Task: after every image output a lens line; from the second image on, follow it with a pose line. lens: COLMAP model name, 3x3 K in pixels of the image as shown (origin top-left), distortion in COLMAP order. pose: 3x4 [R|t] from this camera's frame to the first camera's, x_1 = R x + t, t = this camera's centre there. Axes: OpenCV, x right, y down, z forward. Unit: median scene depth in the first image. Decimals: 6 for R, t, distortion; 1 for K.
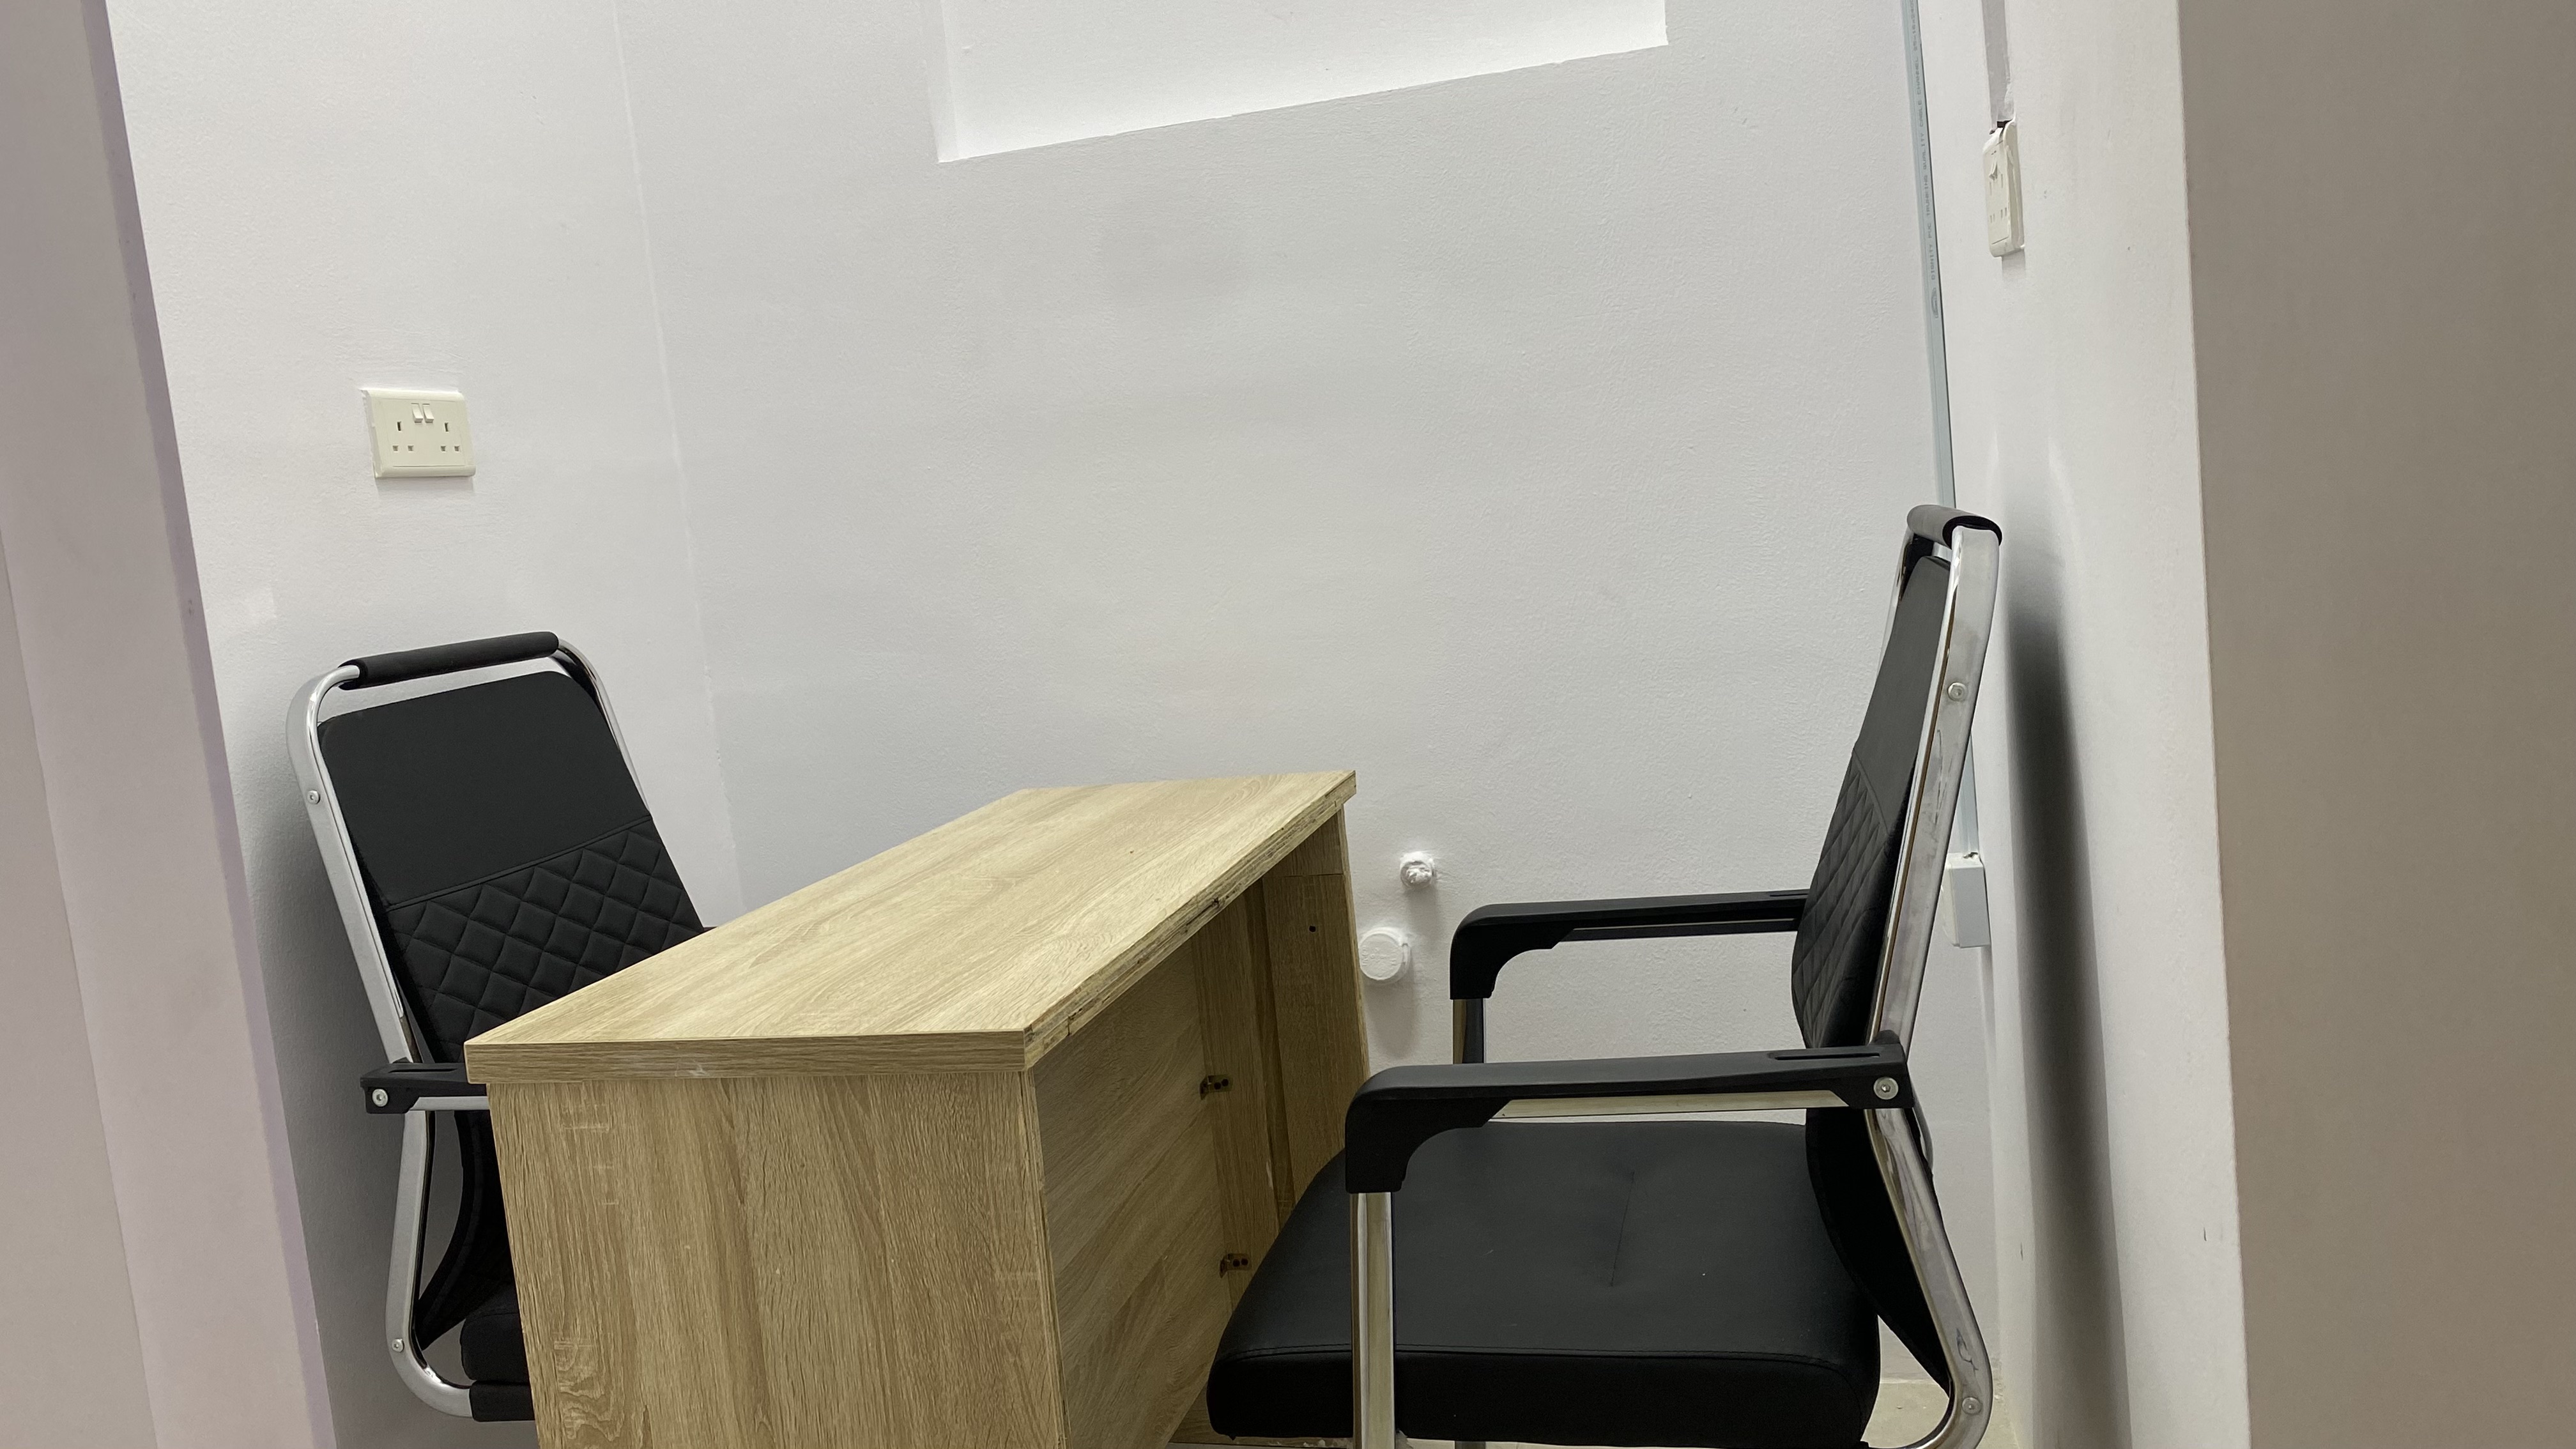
lens RADIAL K [[1990.0, 0, 1266.1], [0, 1990.0, 717.8], [0, 0, 1]] dist [0.044610, -0.062892]
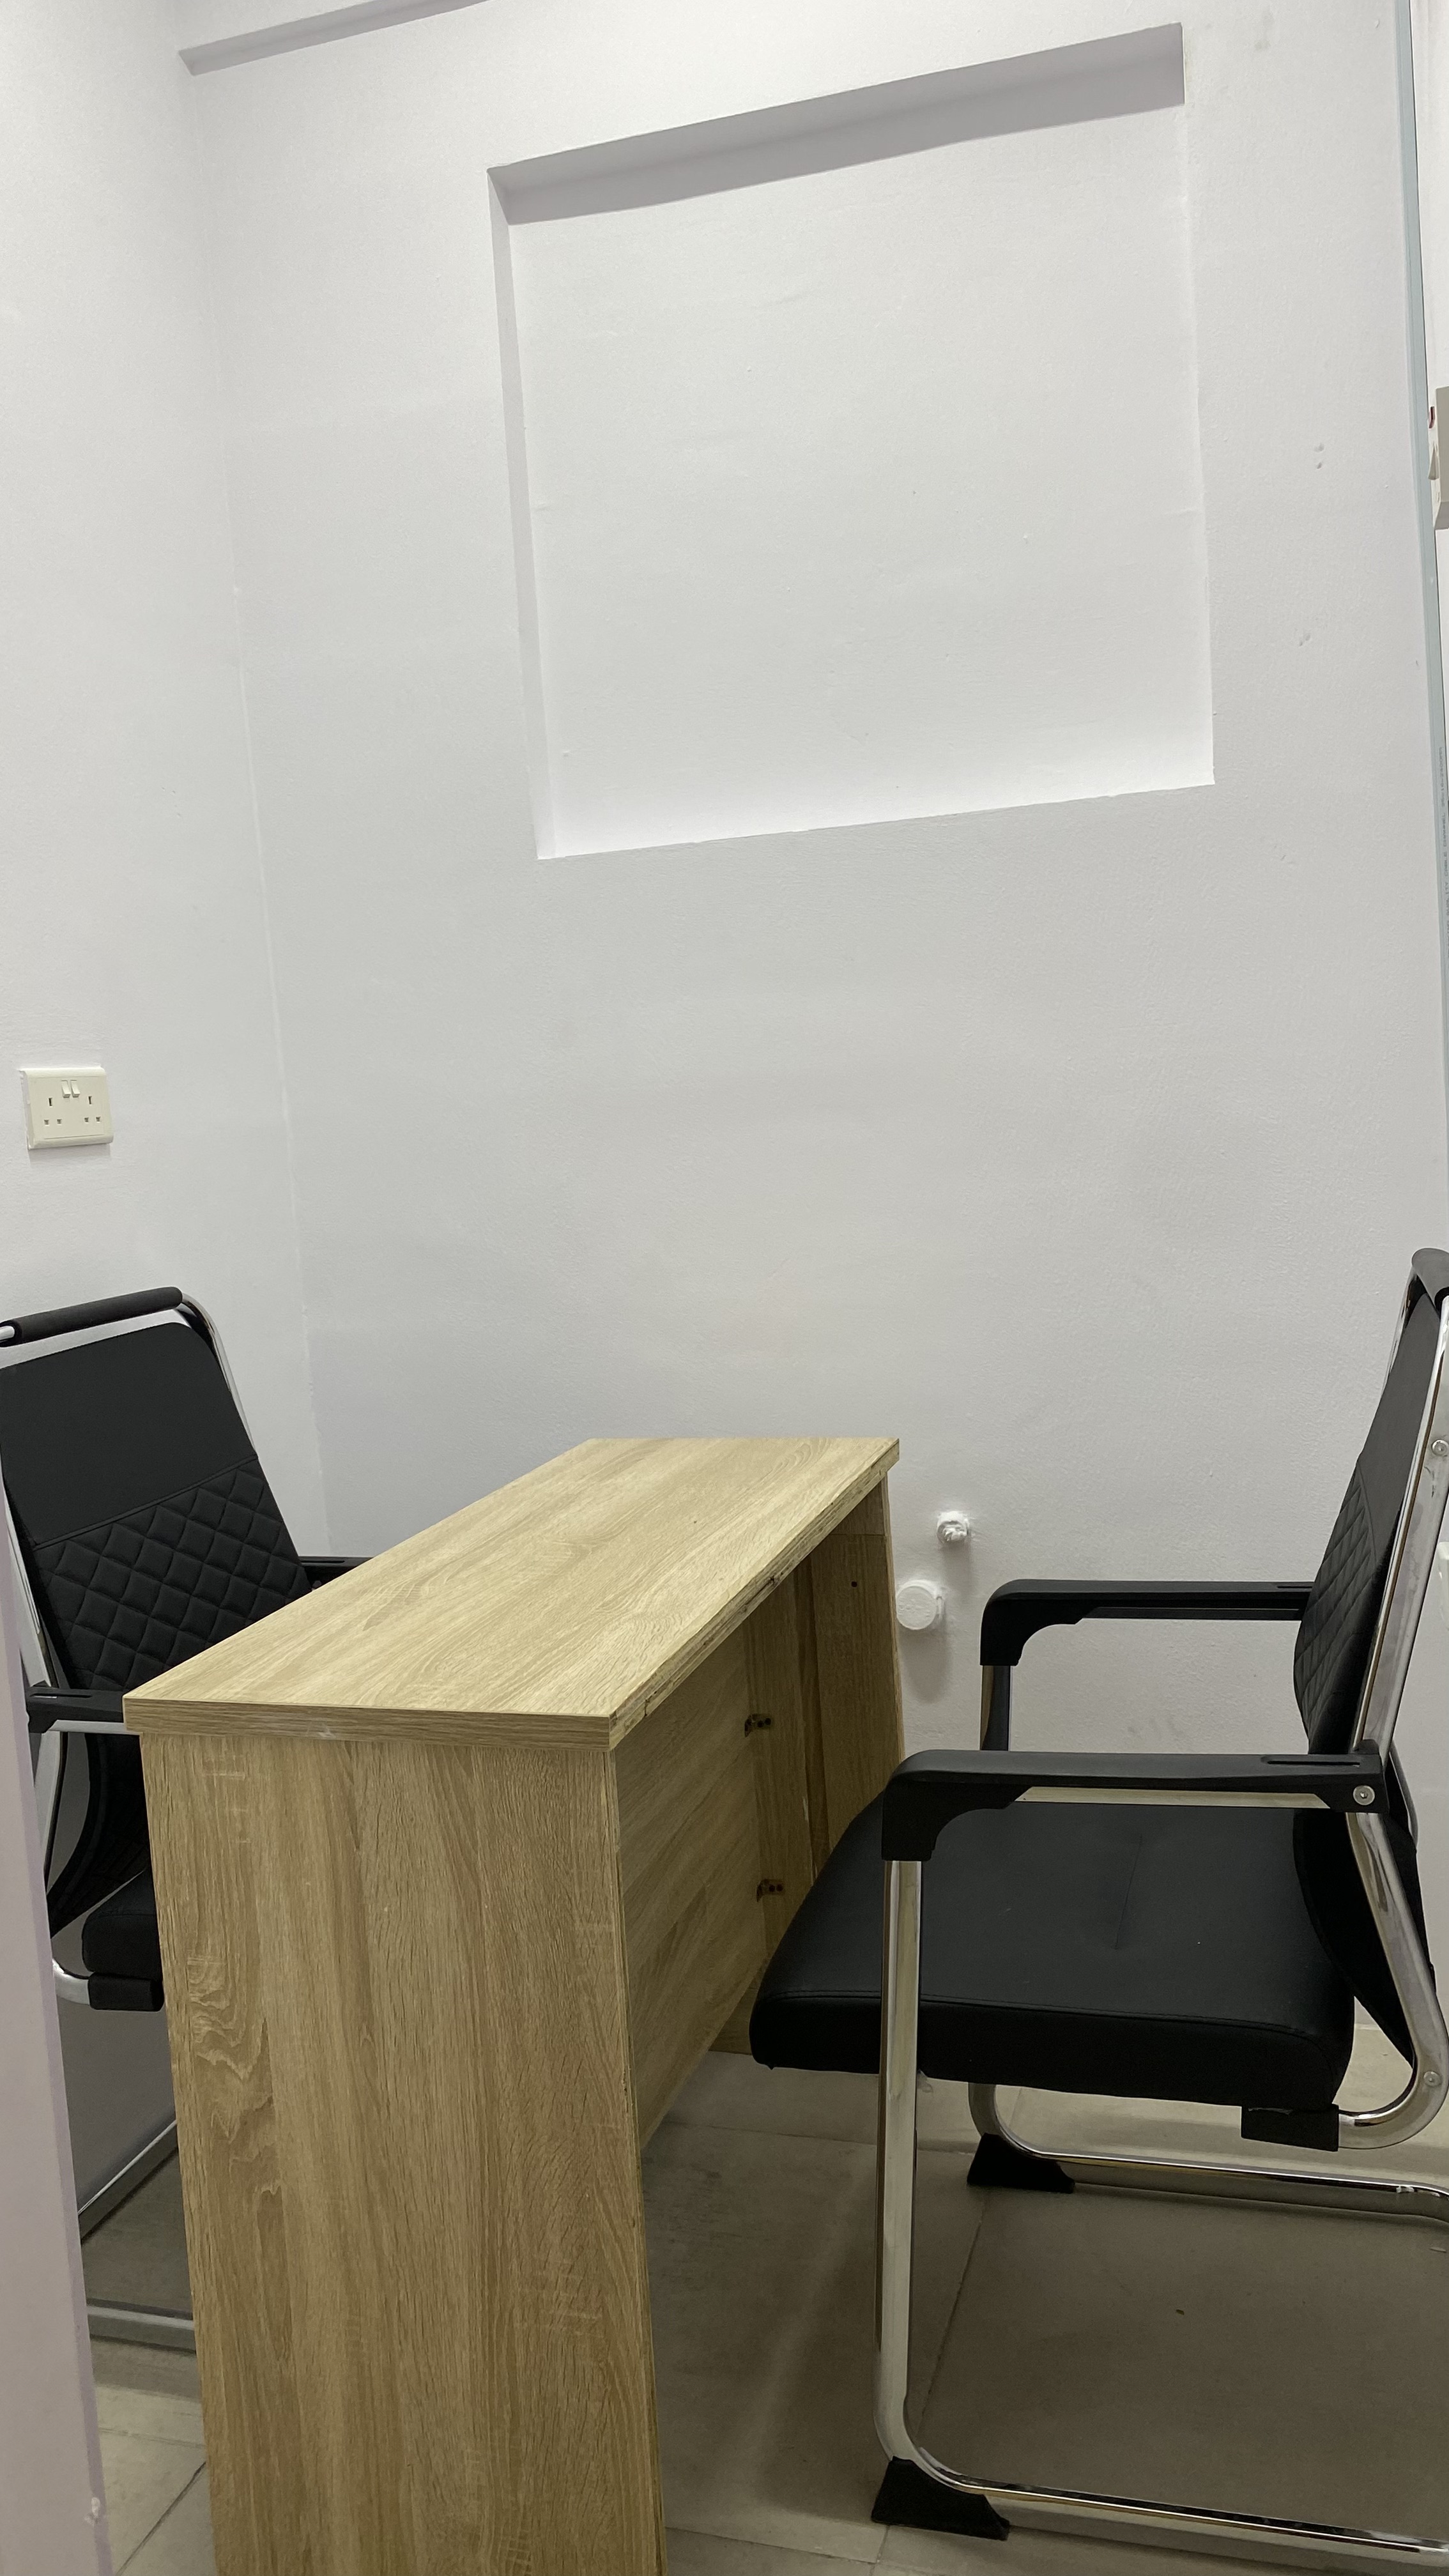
lens RADIAL K [[1990.0, 0, 736.0], [0, 1990.0, 1276.4], [0, 0, 1]] dist [0.044610, -0.062892]
pose [[0.998663, 0.038841, -0.034097, -0.014948], [-0.039031, 0.999226, -0.004898, -0.076067], [0.033880, 0.006223, 0.999407, -0.123991]]
